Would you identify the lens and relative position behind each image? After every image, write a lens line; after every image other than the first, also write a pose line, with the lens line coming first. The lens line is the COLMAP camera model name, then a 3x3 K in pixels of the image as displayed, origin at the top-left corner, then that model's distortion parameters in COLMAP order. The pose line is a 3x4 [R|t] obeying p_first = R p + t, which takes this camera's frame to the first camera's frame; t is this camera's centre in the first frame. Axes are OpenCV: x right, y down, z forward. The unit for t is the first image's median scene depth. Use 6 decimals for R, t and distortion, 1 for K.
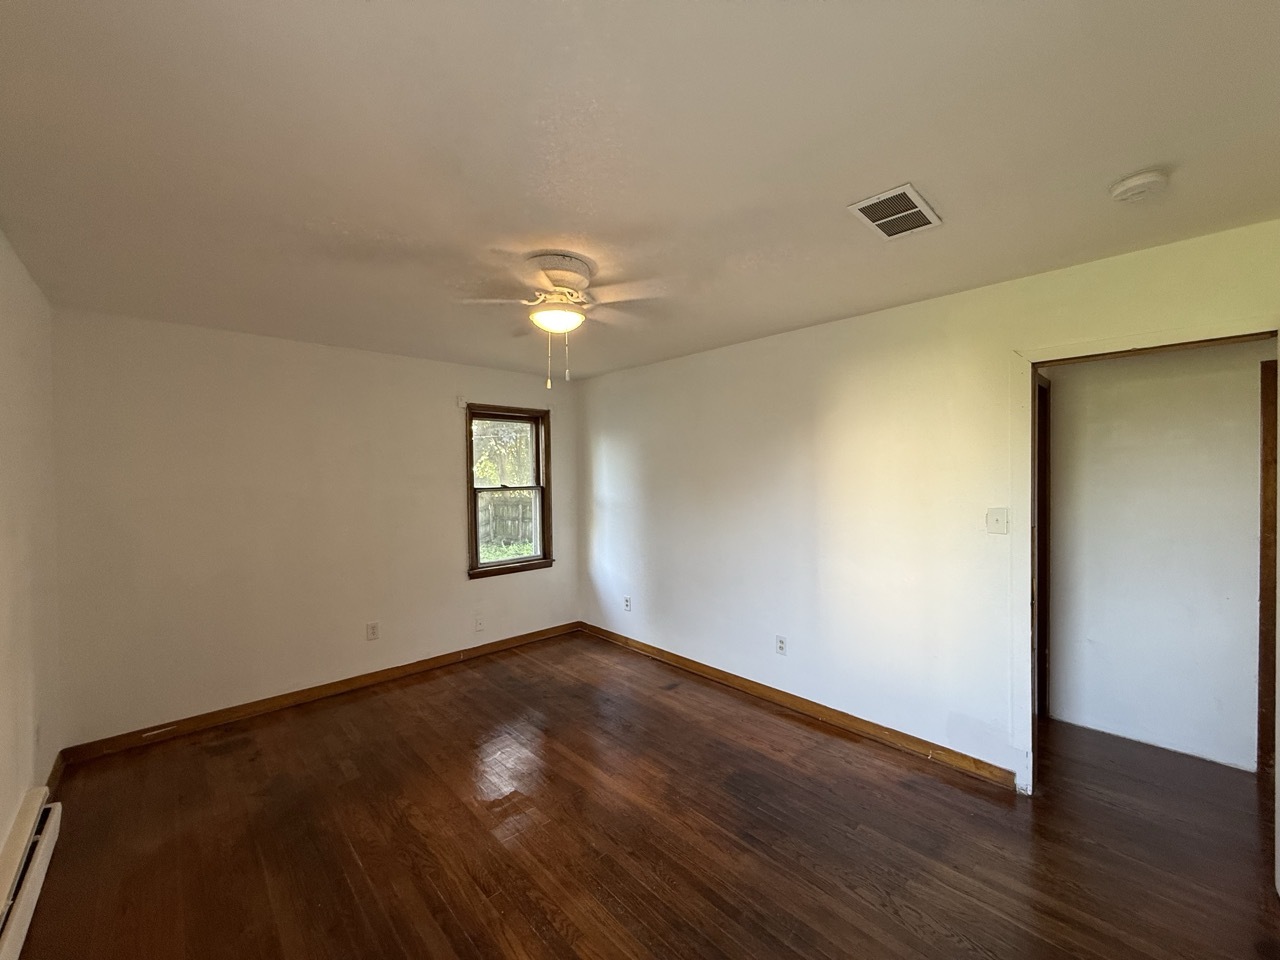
lens RADIAL K [[508.9, 0, 638.5], [0, 508.9, 481.1], [0, 0, 1]] dist [0.001369, -0.000335]
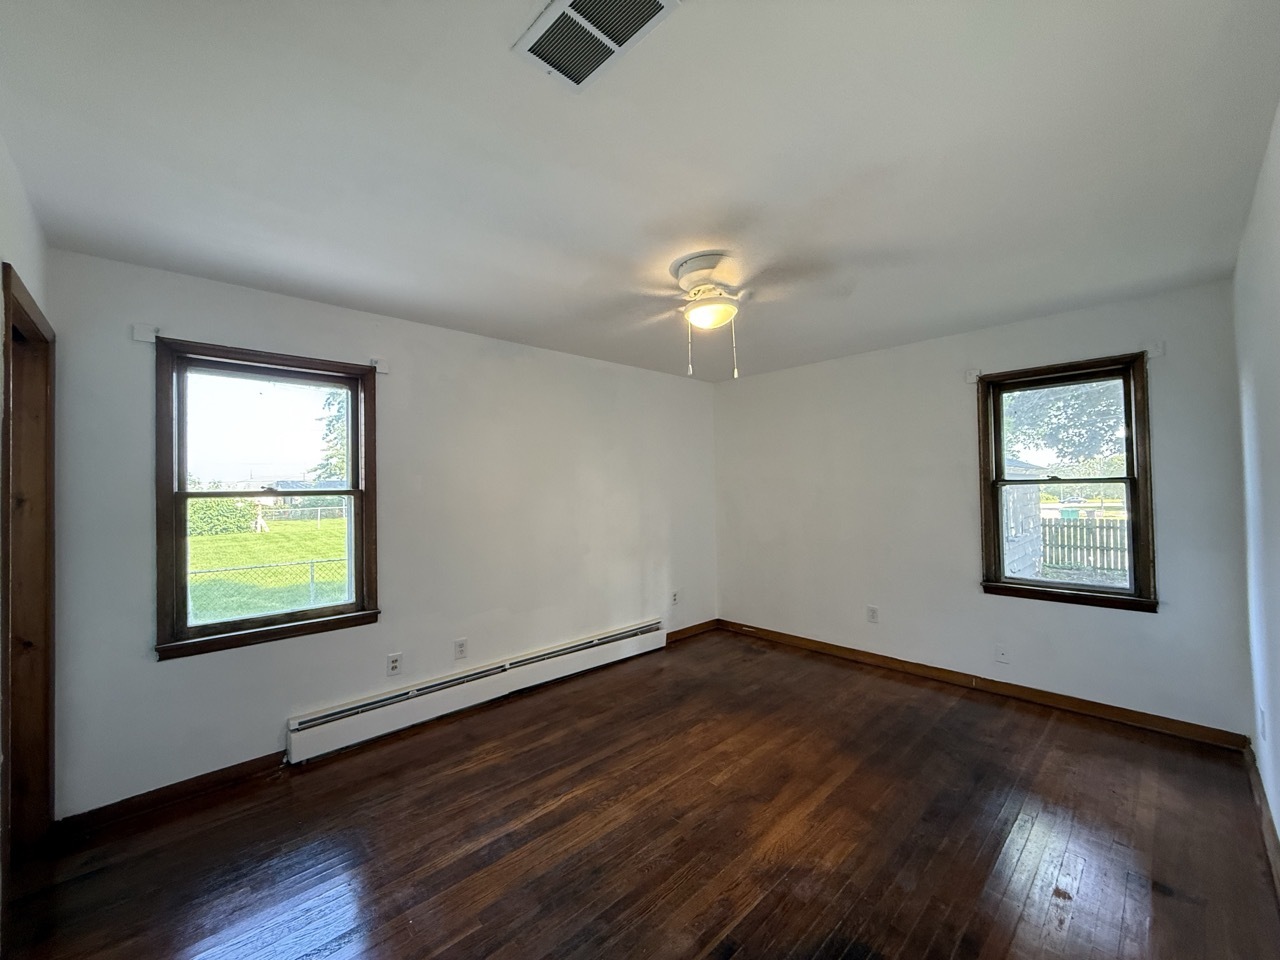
lens RADIAL K [[508.9, 0, 635.0], [0, 508.9, 482.2], [0, 0, 1]] dist [0.001369, -0.000335]
pose [[0.004316, -0.002298, -0.999988, 0.616265], [0.000459, 0.999997, -0.002296, 0.023881], [0.999991, -0.000449, 0.004317, 0.569286]]
